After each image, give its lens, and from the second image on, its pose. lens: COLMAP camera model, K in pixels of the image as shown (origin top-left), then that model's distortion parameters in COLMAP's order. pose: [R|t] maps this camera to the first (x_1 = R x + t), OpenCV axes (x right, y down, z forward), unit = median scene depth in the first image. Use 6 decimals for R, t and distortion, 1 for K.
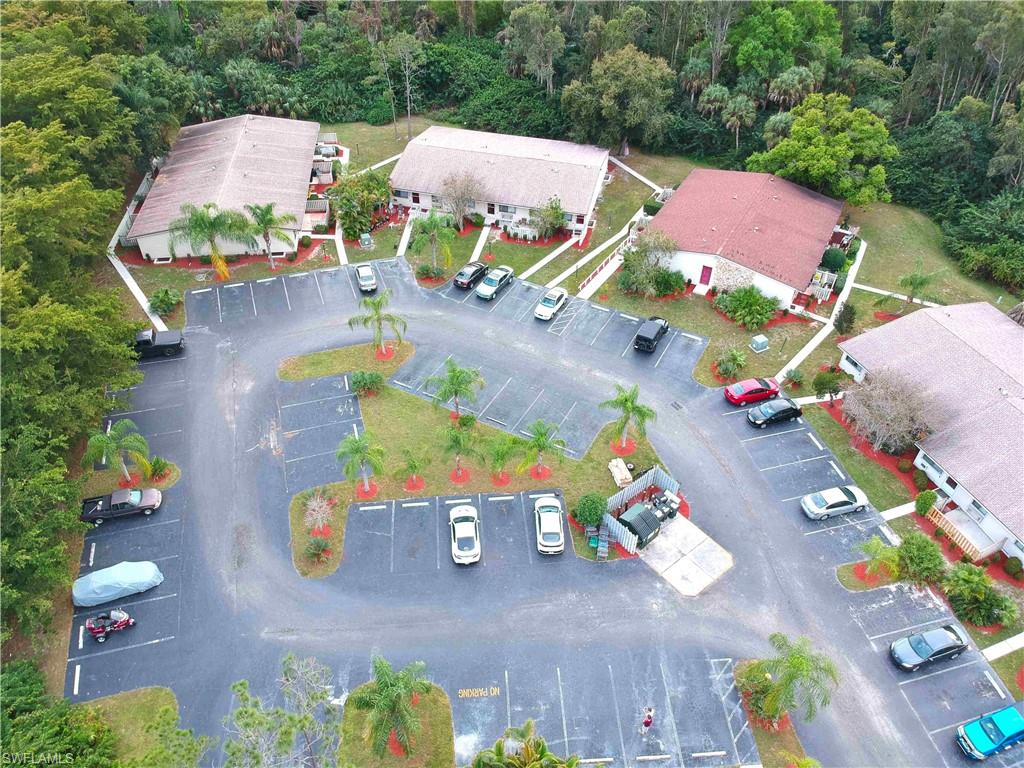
lens RADIAL K [[764.8, 0, 512.0], [0, 764.8, 384.0], [0, 0, 1]] dist [0.075202, -0.140020]
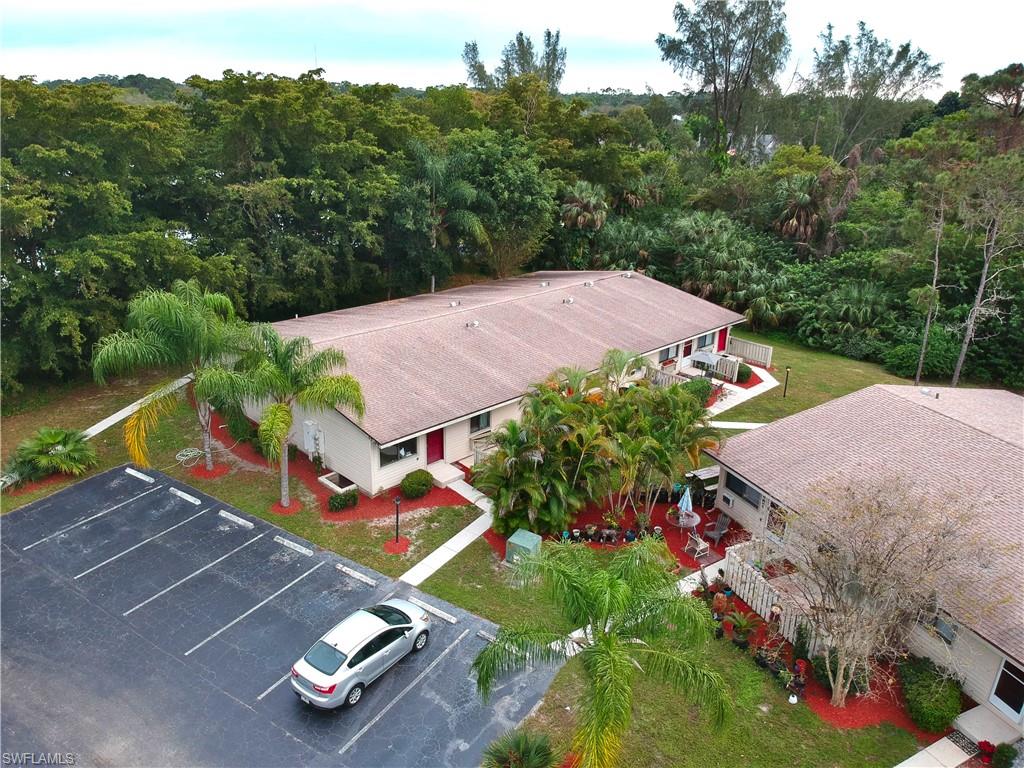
lens RADIAL K [[764.8, 0, 512.0], [0, 764.8, 384.0], [0, 0, 1]] dist [0.075202, -0.140020]
pose [[0.604096, 0.277552, -0.747016, 0.024195], [-0.540652, 0.831404, -0.128308, -0.193602], [0.585460, 0.481386, 0.652306, 0.722542]]
